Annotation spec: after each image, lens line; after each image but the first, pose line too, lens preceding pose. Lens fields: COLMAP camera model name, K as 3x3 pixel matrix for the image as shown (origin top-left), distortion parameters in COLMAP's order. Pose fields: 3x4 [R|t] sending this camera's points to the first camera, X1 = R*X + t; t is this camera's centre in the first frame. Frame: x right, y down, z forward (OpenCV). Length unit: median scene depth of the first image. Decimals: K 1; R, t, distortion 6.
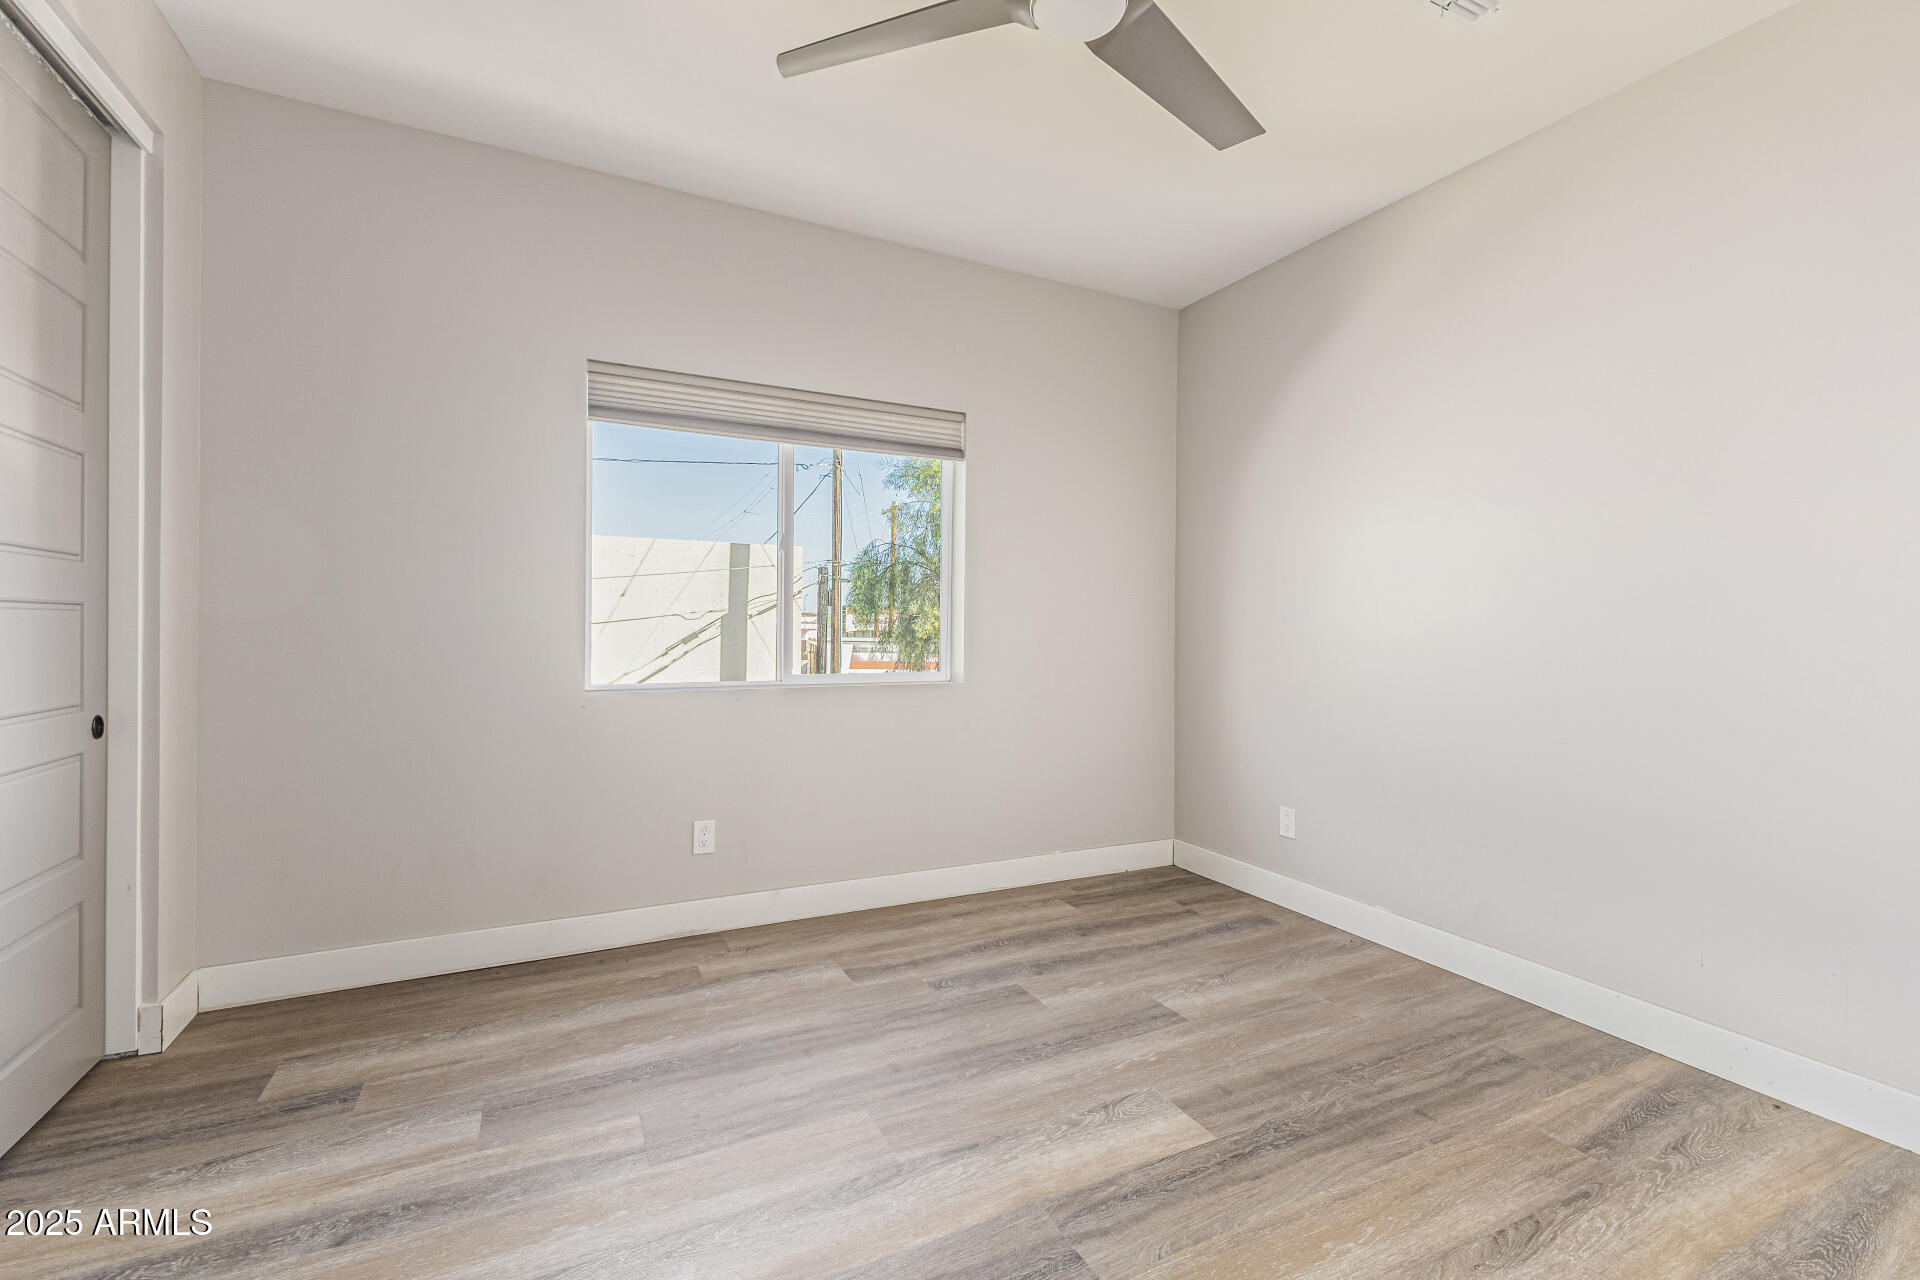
lens RADIAL K [[826.6, 0, 957.8], [0, 826.6, 639.0], [0, 0, 1]] dist [0.014514, -0.004554]
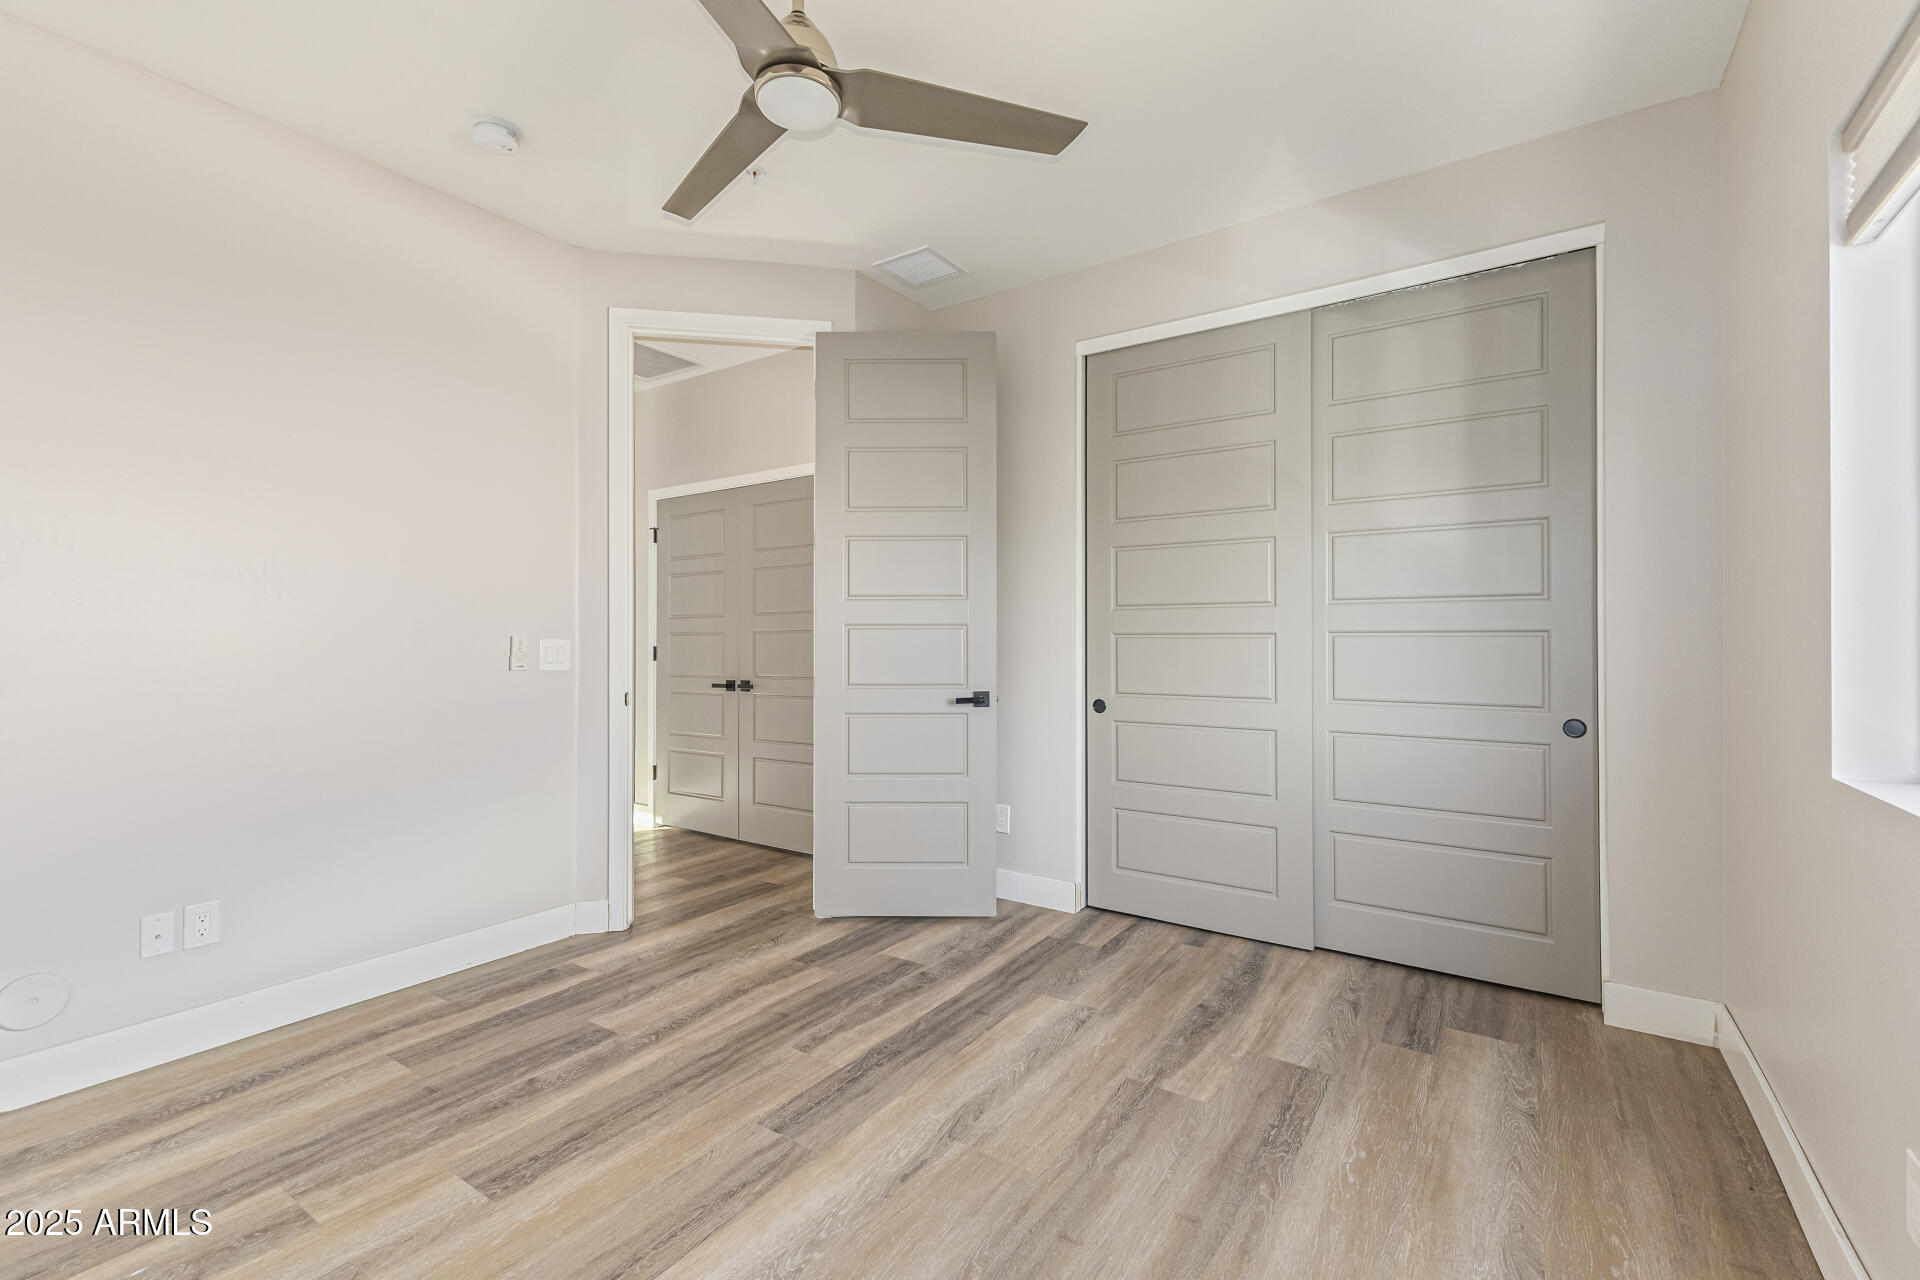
lens RADIAL K [[826.6, 0, 961.9], [0, 826.6, 631.1], [0, 0, 1]] dist [0.014514, -0.004554]
pose [[-0.870324, -0.014740, -0.492260, 0.448439], [-0.015560, 0.999876, -0.002428, -0.027151], [0.492235, 0.005546, -0.870445, 1.876067]]
